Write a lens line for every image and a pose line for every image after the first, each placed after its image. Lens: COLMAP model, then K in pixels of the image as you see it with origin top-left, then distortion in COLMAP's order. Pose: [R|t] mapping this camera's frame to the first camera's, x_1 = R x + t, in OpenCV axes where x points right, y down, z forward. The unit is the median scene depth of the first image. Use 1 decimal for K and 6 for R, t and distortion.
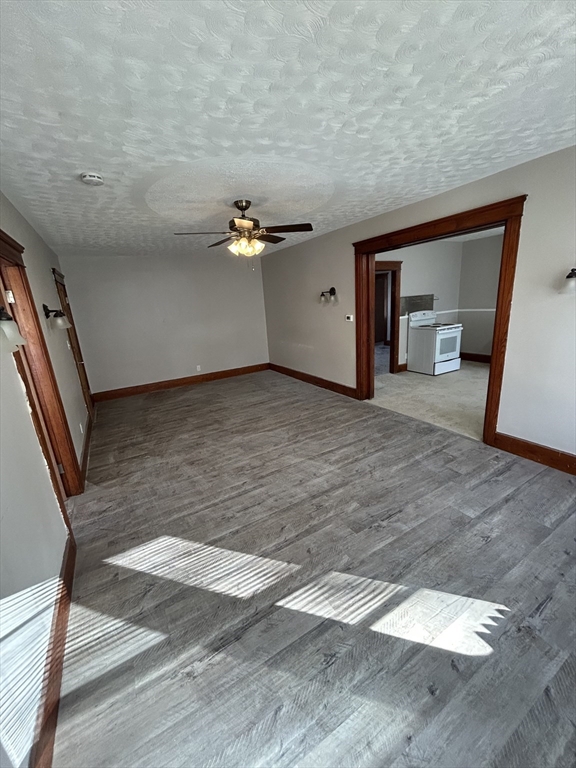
lens RADIAL K [[309.8, 0, 291.6], [0, 309.8, 382.8], [0, 0, 1]] dist [-0.003702, 0.000059]
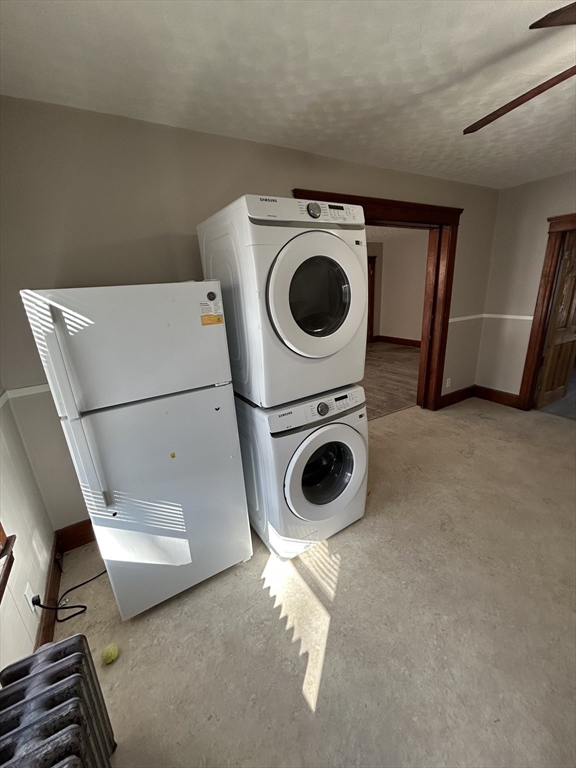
lens RADIAL K [[309.8, 0, 288.0], [0, 309.8, 382.9], [0, 0, 1]] dist [-0.003702, 0.000059]
pose [[0.014180, 0.361183, -0.932387, 1.046691], [-0.209667, 0.912824, 0.350416, -0.235307], [0.977670, 0.190522, 0.088672, 0.583013]]
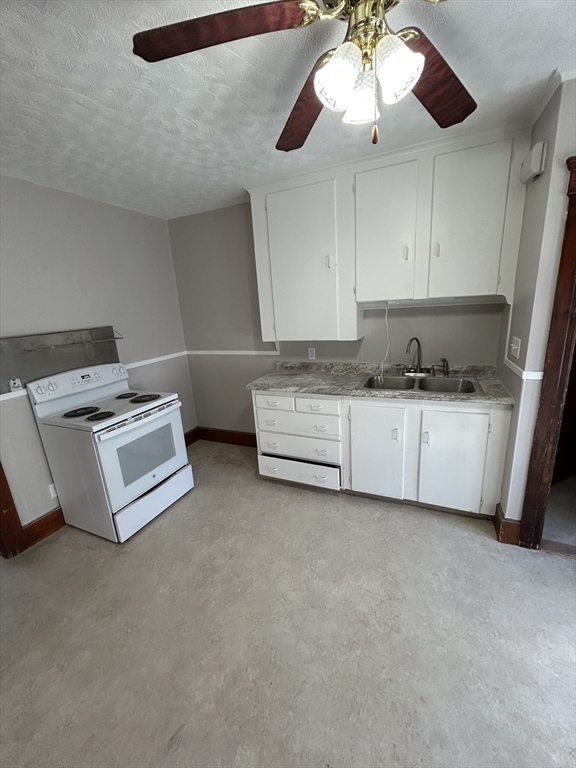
lens RADIAL K [[309.8, 0, 287.4], [0, 309.8, 384.3], [0, 0, 1]] dist [-0.003702, 0.000059]
pose [[0.813348, -0.130338, 0.566989, 0.566320], [0.157163, 0.987571, 0.001569, -0.236785], [-0.560147, 0.087833, 0.823724, 0.722908]]
